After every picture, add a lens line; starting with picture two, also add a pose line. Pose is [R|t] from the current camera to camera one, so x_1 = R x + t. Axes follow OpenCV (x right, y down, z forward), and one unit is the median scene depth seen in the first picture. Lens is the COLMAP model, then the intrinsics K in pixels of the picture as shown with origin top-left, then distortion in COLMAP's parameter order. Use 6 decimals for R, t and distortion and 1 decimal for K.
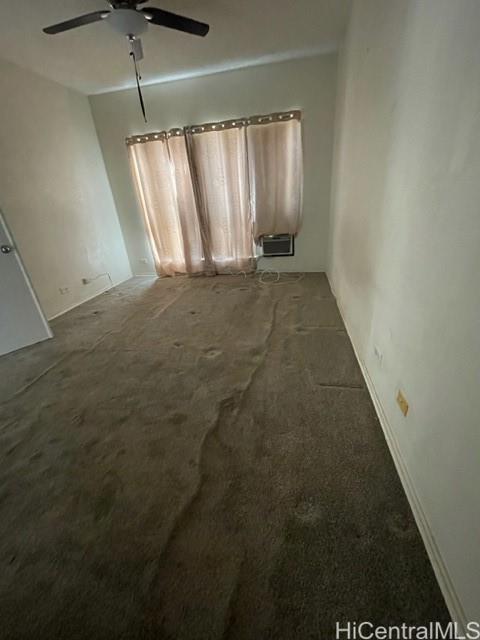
lens RADIAL K [[270.3, 0, 240.0], [0, 270.3, 320.0], [0, 0, 1]] dist [0.000310, -0.000038]
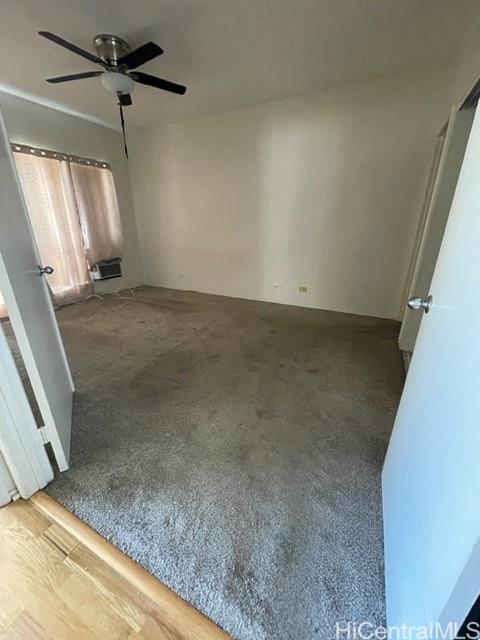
lens RADIAL K [[259.3, 0, 240.0], [0, 259.3, 320.0], [0, 0, 1]] dist [-0.001095, -0.000147]
pose [[0.277451, -0.263945, 0.923772, -1.546652], [0.378743, 0.913703, 0.147314, -0.061784], [-0.882936, 0.309000, 0.353474, 0.392400]]
